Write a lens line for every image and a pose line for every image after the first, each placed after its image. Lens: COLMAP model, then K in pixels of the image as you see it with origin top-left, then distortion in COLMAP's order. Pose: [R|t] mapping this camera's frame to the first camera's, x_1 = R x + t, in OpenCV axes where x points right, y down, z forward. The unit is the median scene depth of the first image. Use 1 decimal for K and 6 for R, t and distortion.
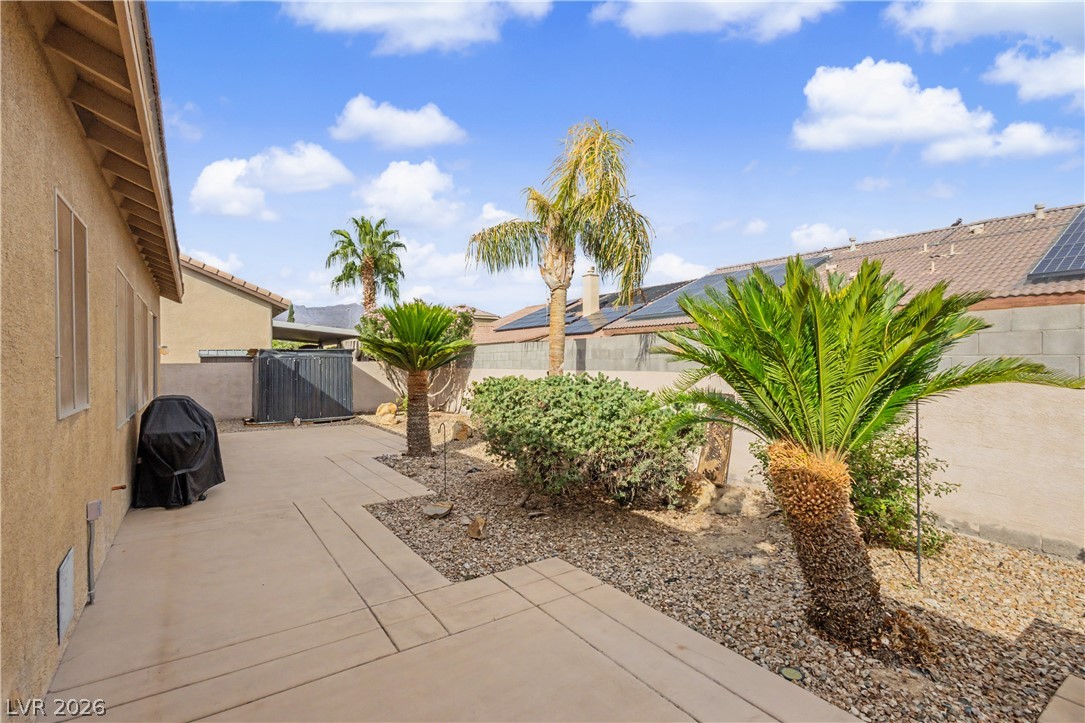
lens RADIAL K [[500.4, 0, 541.0], [0, 500.4, 361.9], [0, 0, 1]] dist [0.007277, -0.001162]
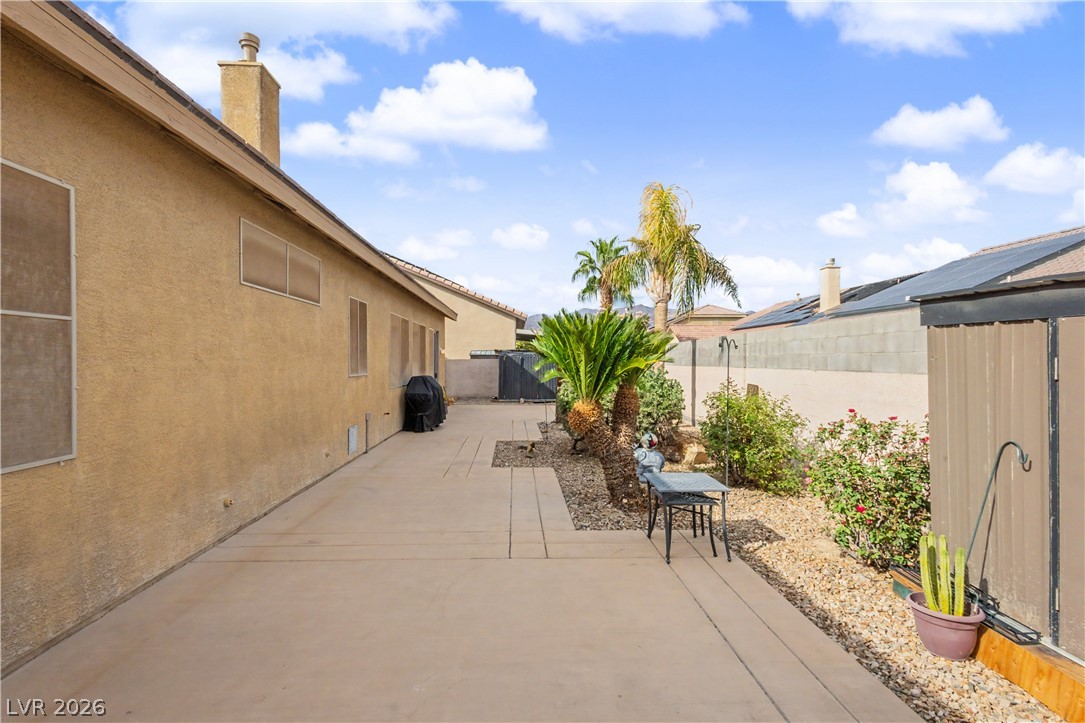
lens RADIAL K [[500.4, 0, 543.3], [0, 500.4, 360.2], [0, 0, 1]] dist [0.007277, -0.001162]
pose [[0.853402, 0.005899, -0.521219, 0.275801], [-0.006293, 0.999980, 0.001014, 0.002332], [0.521215, 0.002415, 0.853422, -0.159593]]
